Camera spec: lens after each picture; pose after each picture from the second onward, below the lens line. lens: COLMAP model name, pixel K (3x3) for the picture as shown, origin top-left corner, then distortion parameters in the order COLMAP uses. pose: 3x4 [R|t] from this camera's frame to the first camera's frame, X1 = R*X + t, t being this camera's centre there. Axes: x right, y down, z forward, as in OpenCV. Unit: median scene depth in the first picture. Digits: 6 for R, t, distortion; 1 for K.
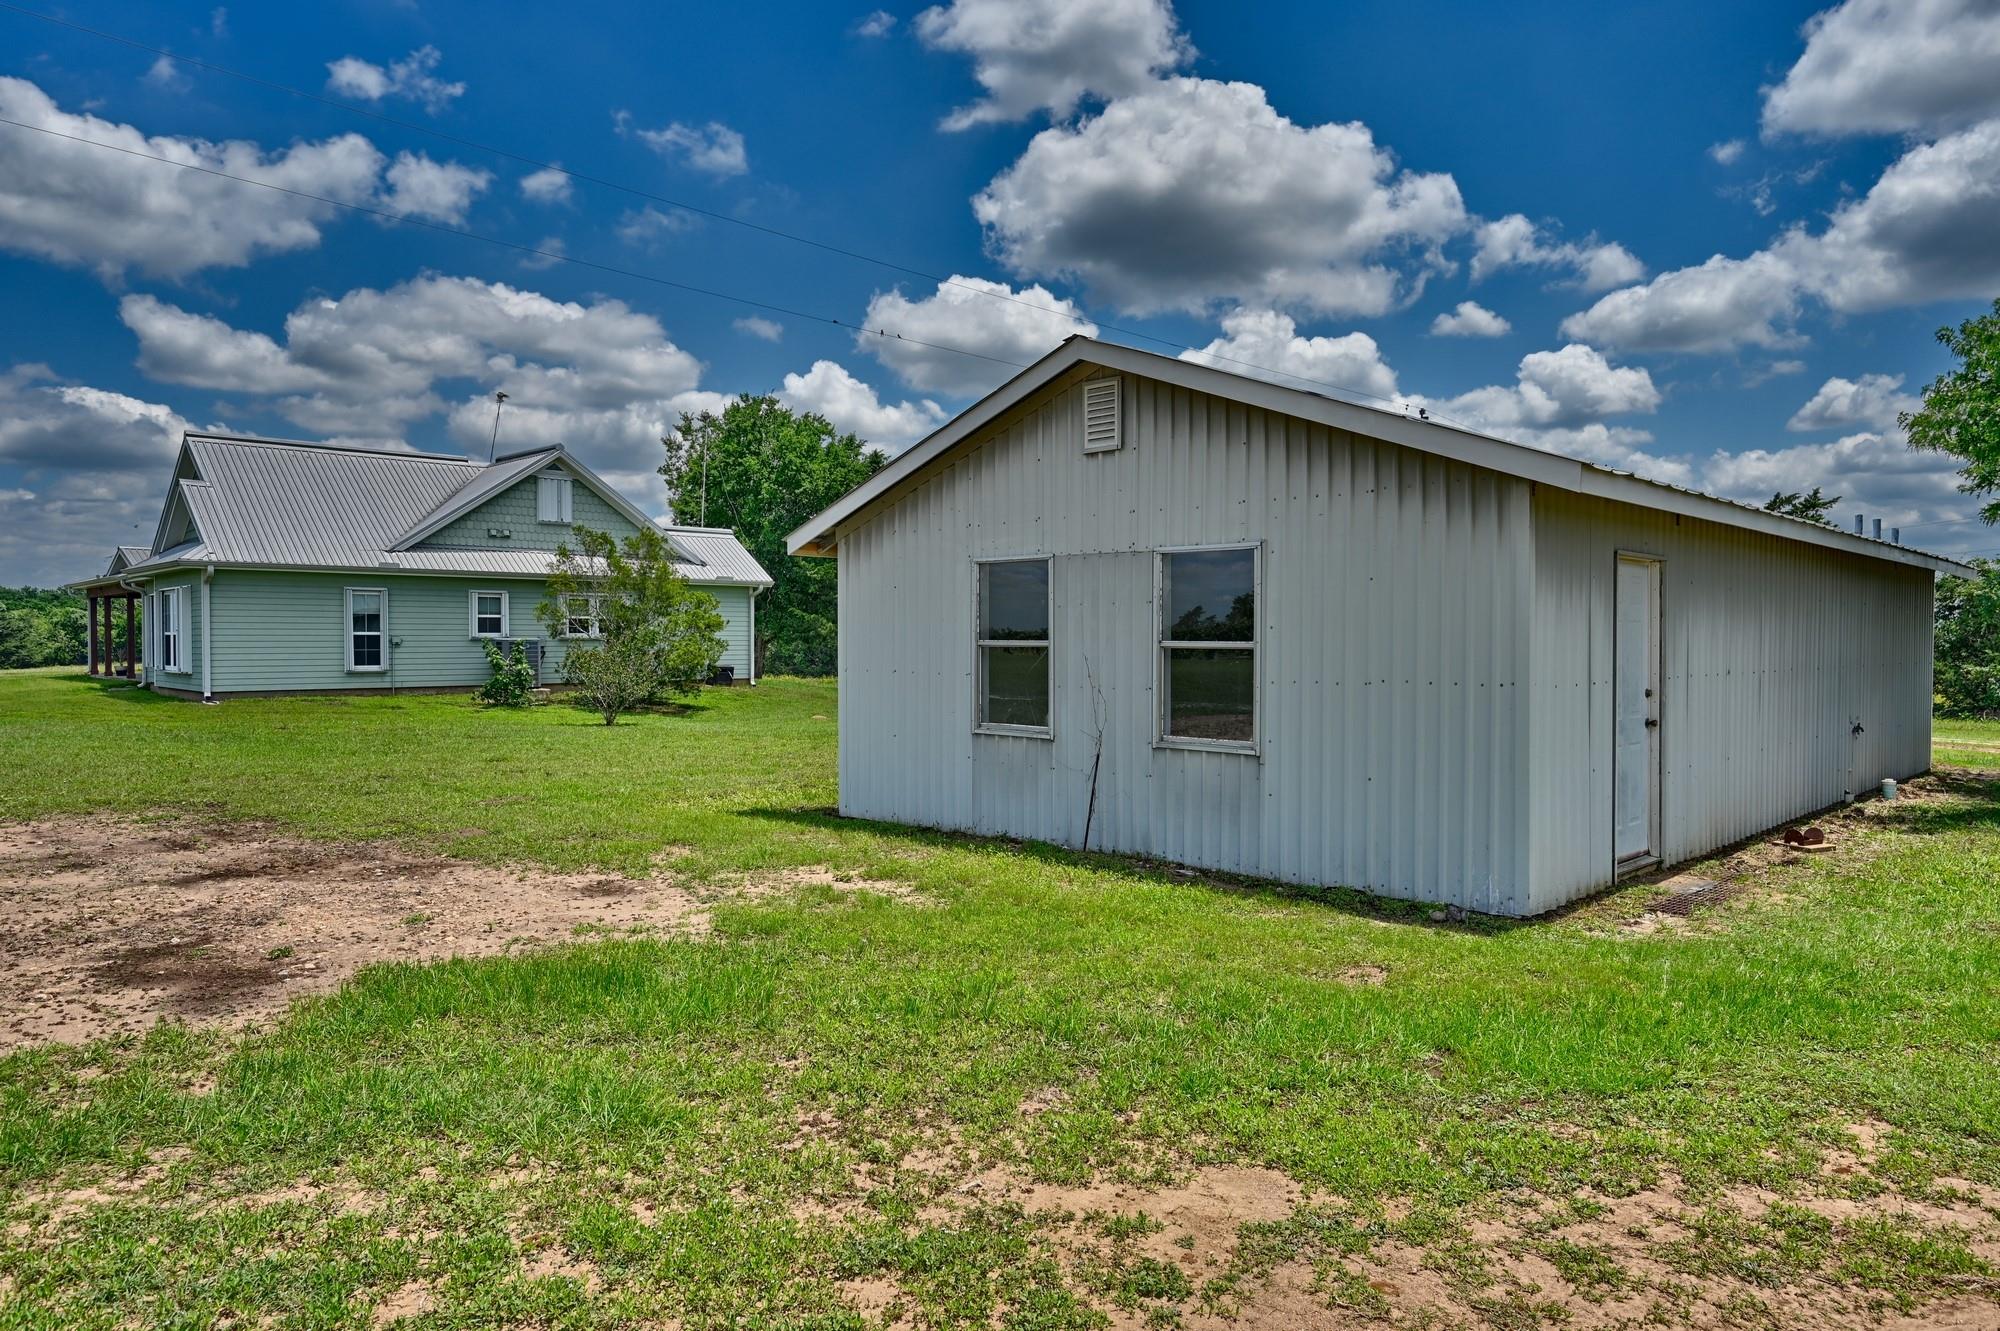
lens RADIAL K [[1279.1, 0, 1000.0], [0, 1279.1, 665.5], [0, 0, 1]] dist [0.001595, -0.001941]
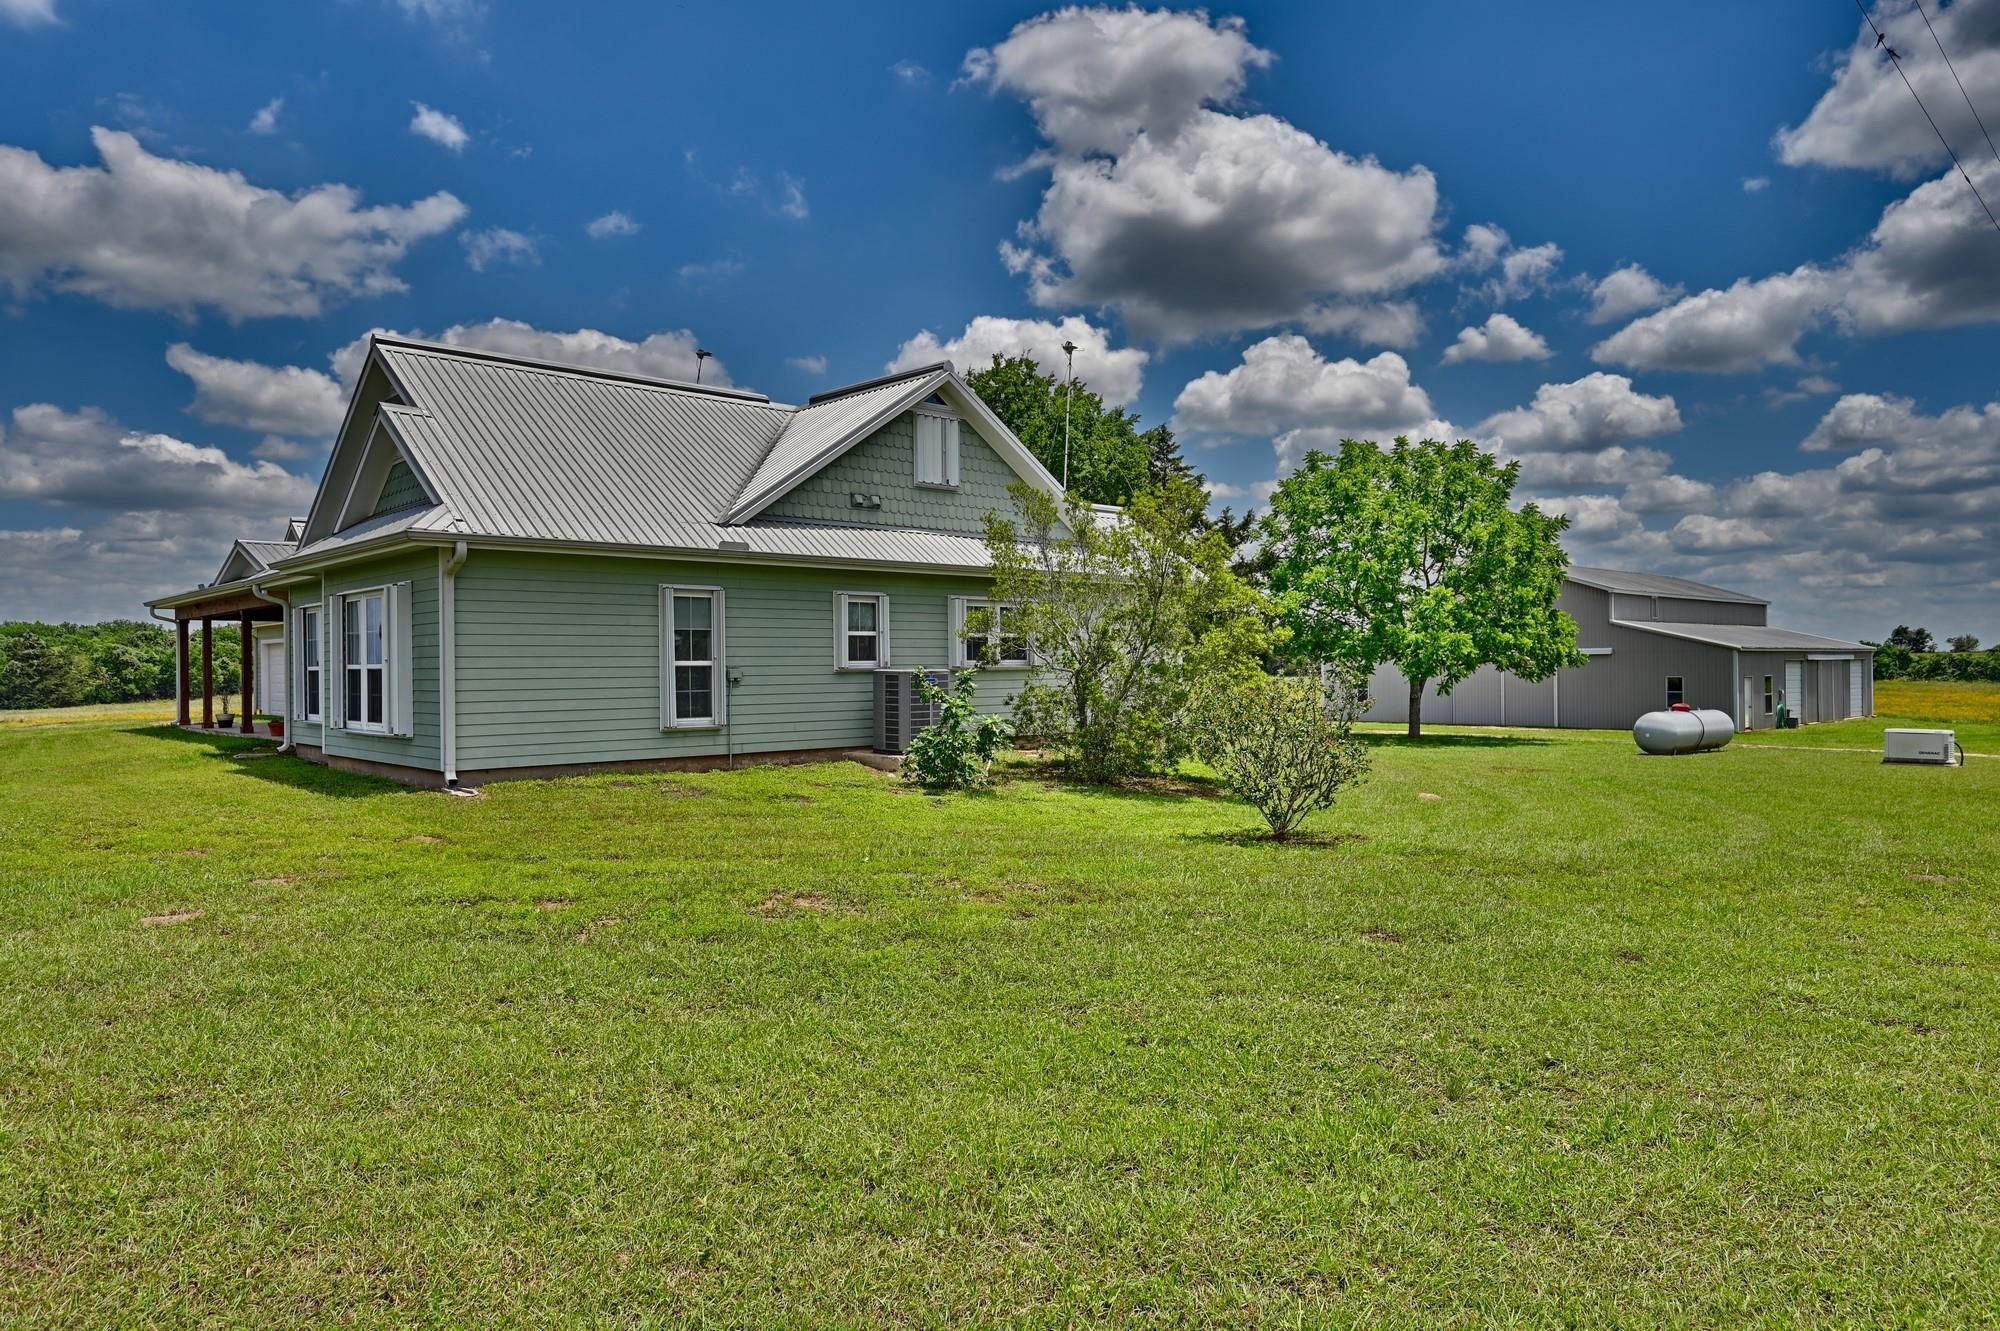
lens RADIAL K [[1250.5, 0, 1000.0], [0, 1250.5, 665.5], [0, 0, 1]] dist [0.002265, 0.001535]
pose [[0.999755, -0.009730, -0.019874, -0.306243], [0.009325, 0.999750, -0.020339, -0.009882], [0.020067, 0.020149, 0.999596, 0.383198]]
